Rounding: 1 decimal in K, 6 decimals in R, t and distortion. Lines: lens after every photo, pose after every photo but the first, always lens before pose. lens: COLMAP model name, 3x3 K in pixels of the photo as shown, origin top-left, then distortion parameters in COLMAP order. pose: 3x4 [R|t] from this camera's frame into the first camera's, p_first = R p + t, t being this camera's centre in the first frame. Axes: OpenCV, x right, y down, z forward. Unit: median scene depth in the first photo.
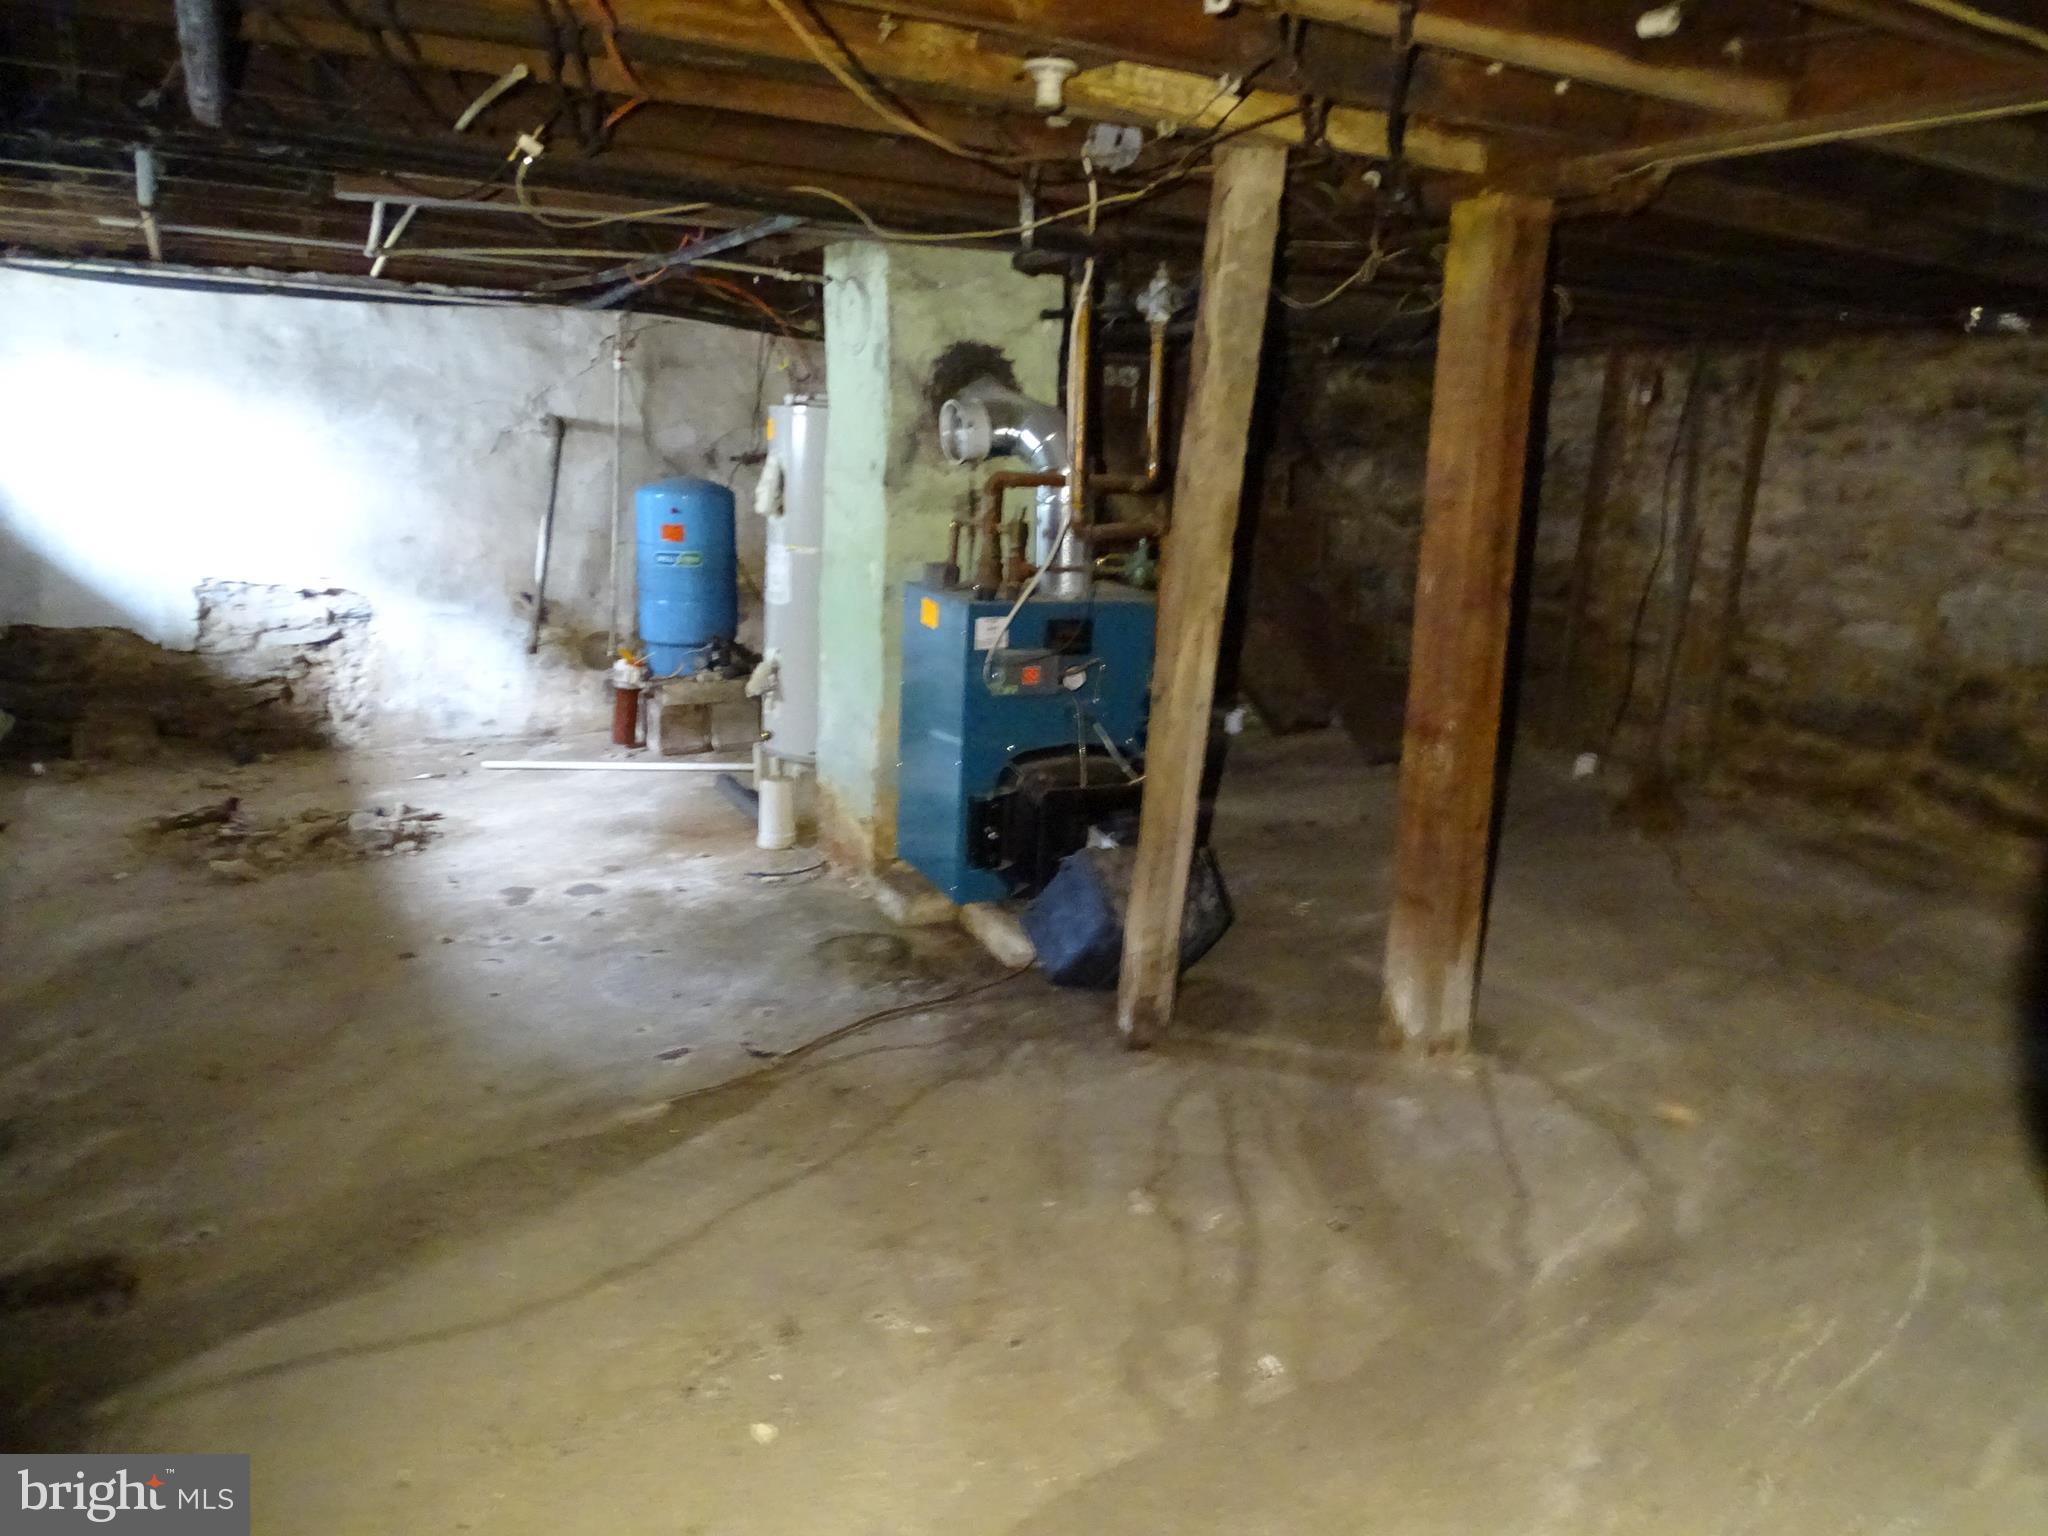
lens RADIAL K [[1453.6, 0, 1023.3], [0, 1453.6, 766.0], [0, 0, 1]] dist [-0.004132, 0.001742]
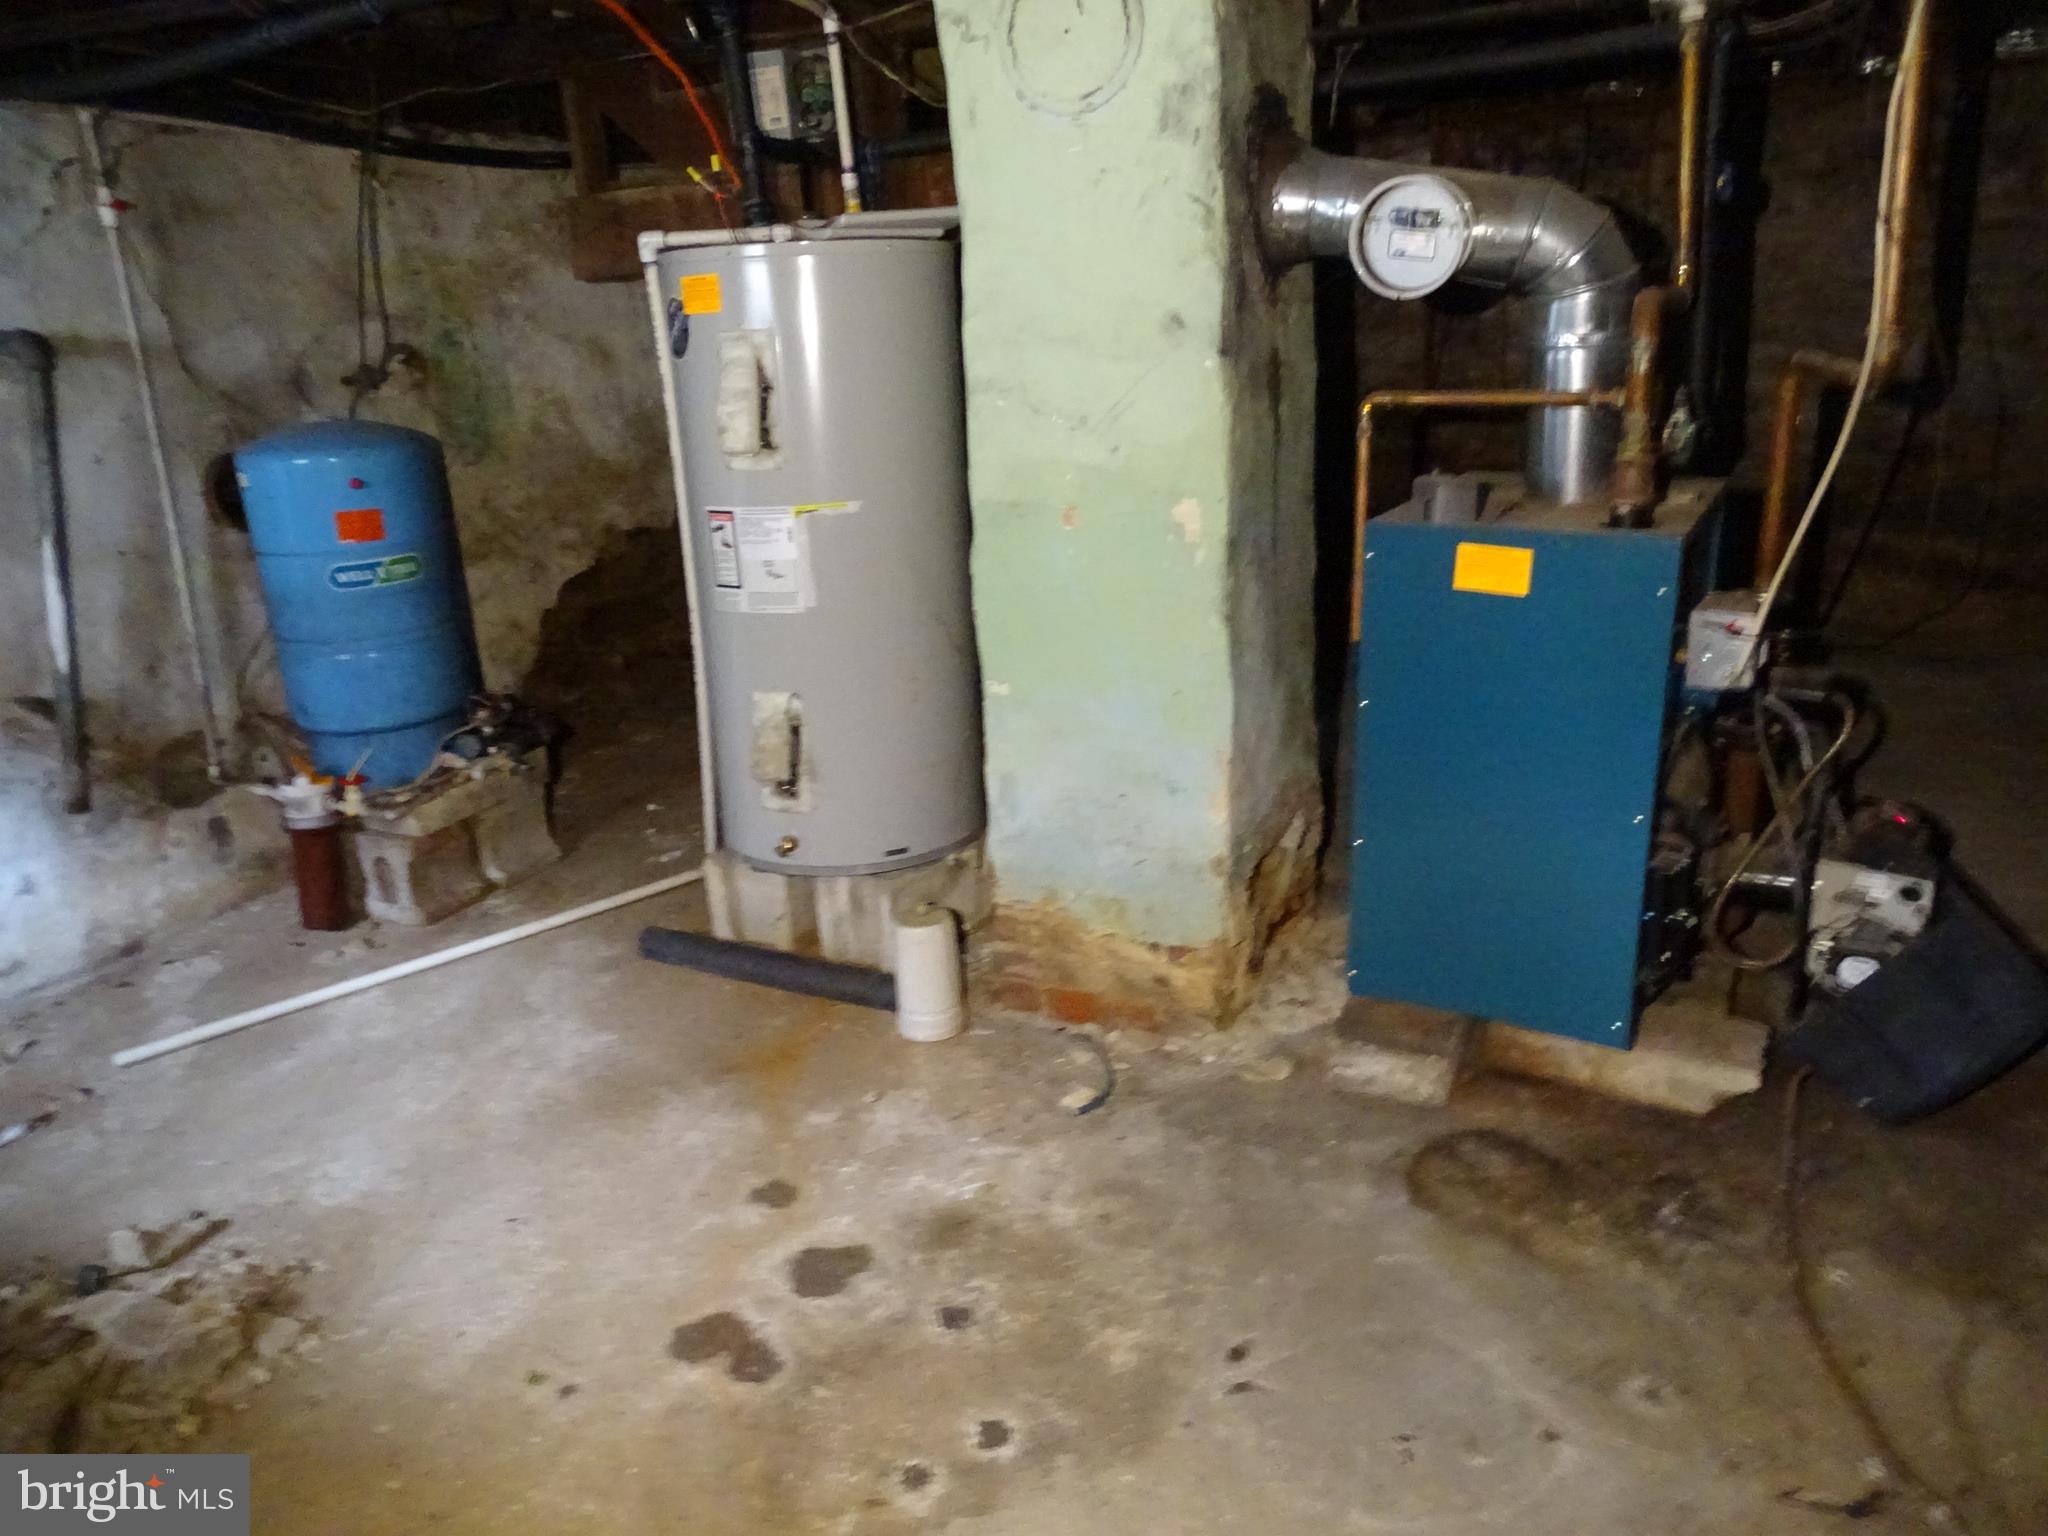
lens RADIAL K [[1453.6, 0, 1023.6], [0, 1453.6, 764.4], [0, 0, 1]] dist [-0.004132, 0.001742]
pose [[0.817914, -0.254832, 0.515827, -0.326767], [0.213223, 0.966976, 0.139616, -0.094154], [-0.534371, -0.004207, 0.845239, 0.400610]]
